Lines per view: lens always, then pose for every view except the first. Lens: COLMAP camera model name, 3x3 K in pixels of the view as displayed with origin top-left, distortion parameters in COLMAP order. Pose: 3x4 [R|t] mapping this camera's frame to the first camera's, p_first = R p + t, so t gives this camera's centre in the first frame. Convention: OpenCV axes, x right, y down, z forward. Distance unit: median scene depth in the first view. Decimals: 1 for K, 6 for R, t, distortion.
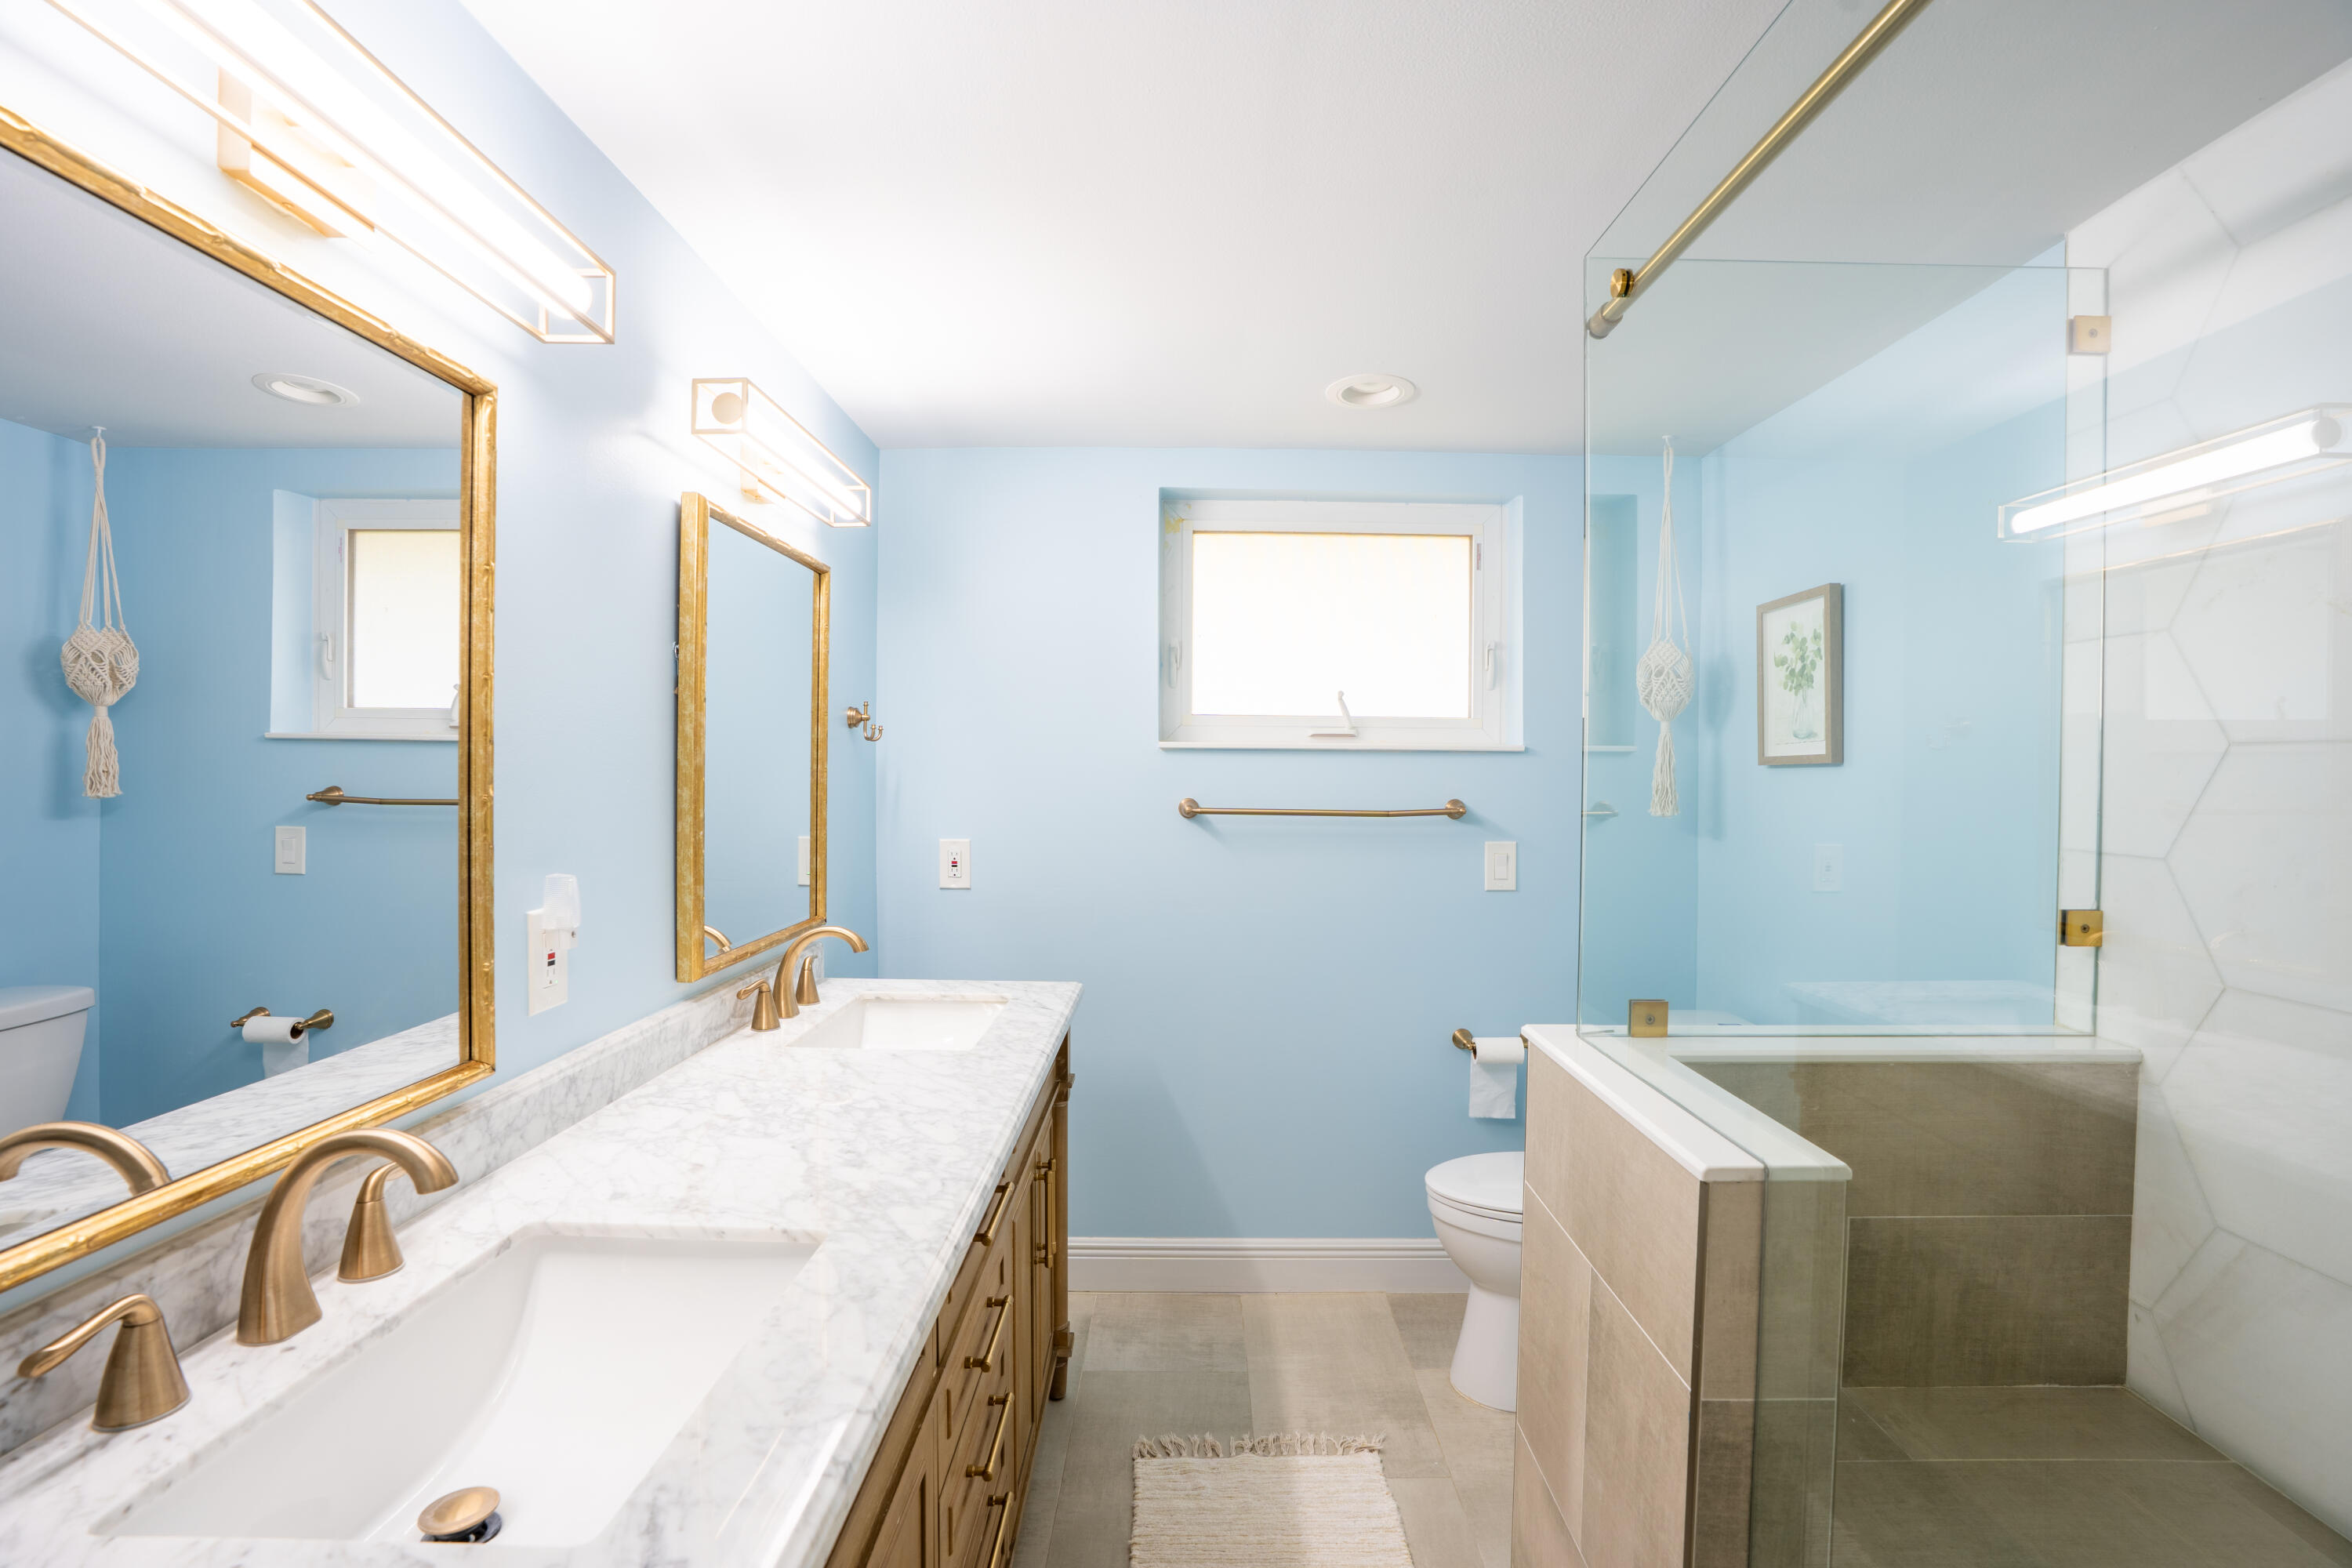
lens RADIAL K [[1079.2, 0, 1194.6], [0, 1079.2, 791.2], [0, 0, 1]] dist [-0.053690, 0.016860]
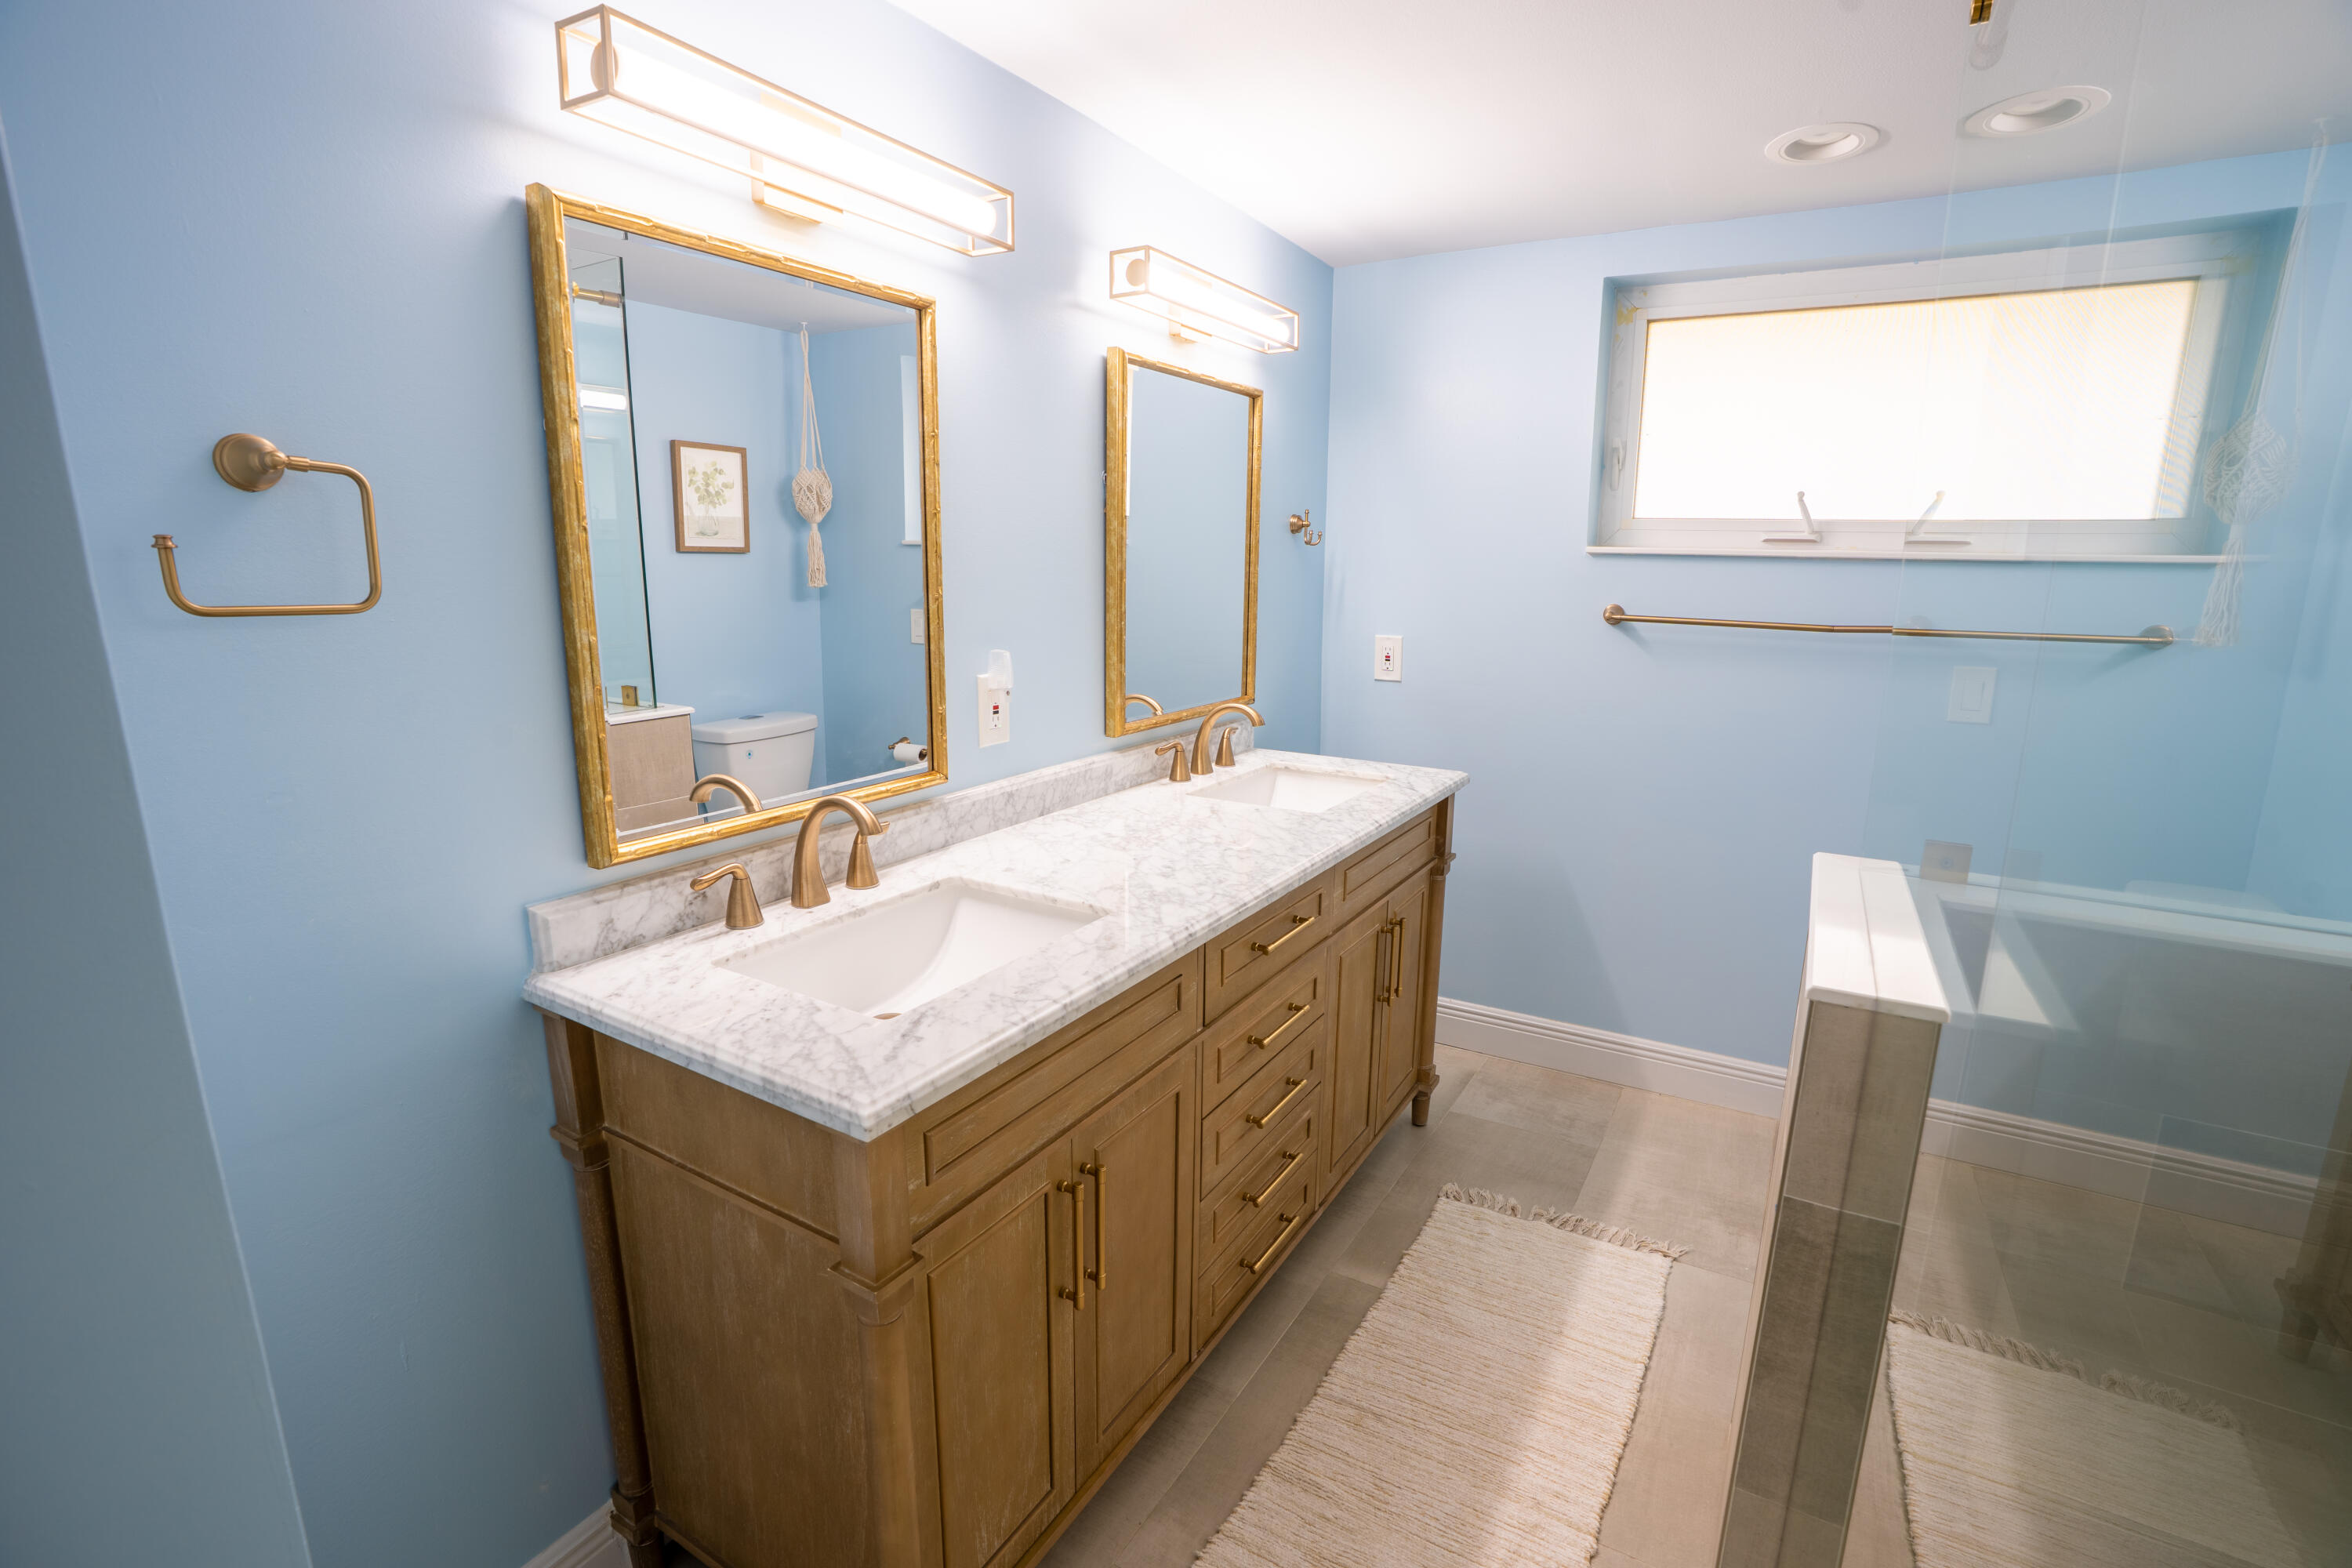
lens RADIAL K [[1079.2, 0, 1199.6], [0, 1079.2, 783.0], [0, 0, 1]] dist [-0.053690, 0.016860]
pose [[0.865009, 0.105894, -0.490456, 0.239936], [-0.015895, 0.982769, 0.184154, -0.010837], [0.501505, -0.151498, 0.851787, -0.078339]]
